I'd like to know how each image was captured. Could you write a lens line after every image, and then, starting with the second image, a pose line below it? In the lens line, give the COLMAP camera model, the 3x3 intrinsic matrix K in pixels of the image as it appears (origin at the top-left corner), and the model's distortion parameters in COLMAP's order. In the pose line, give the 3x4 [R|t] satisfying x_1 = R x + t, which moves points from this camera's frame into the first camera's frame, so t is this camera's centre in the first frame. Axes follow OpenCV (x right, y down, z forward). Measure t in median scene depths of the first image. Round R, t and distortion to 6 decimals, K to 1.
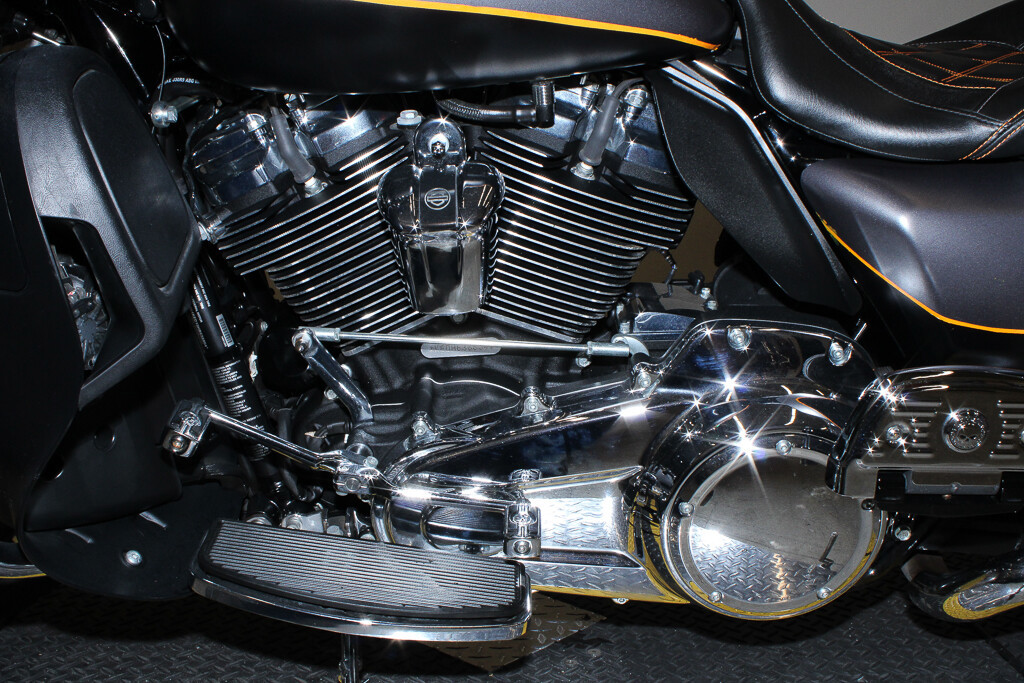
lens RADIAL K [[1121.0, 0, 512.0], [0, 1121.0, 341.5], [0, 0, 1]] dist [-0.099941, 0.021021]
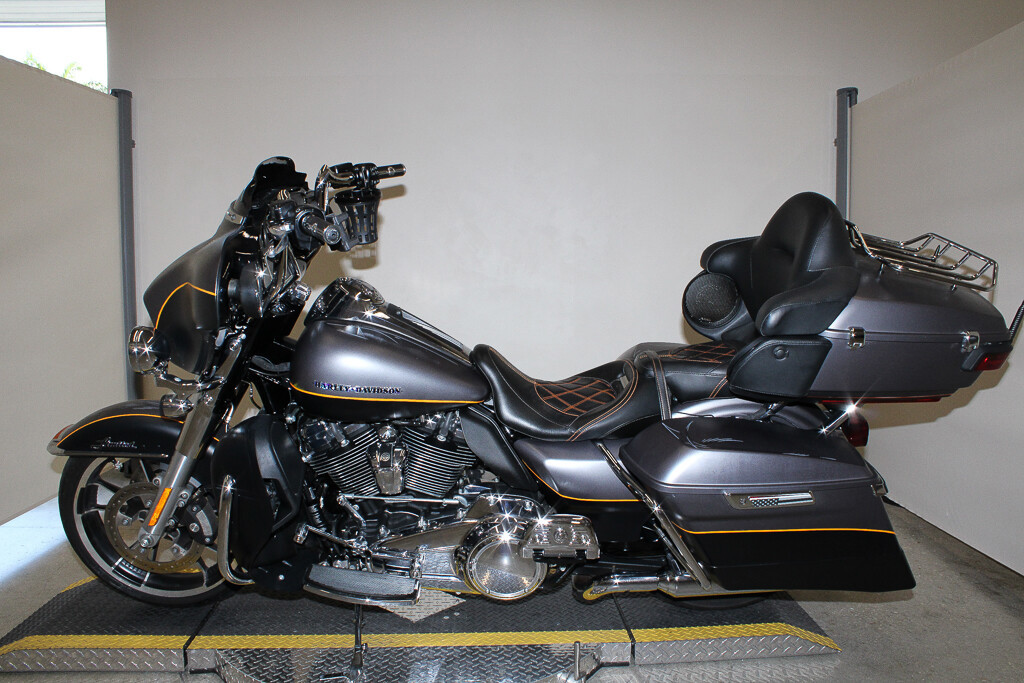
lens RADIAL K [[858.0, 0, 512.0], [0, 858.0, 341.5], [0, 0, 1]] dist [-0.157103, 0.086826]
pose [[0.999972, -0.003820, 0.006388, 0.227227], [0.004279, 0.997290, -0.073447, -0.234885], [-0.006090, 0.073472, 0.997279, -1.136055]]
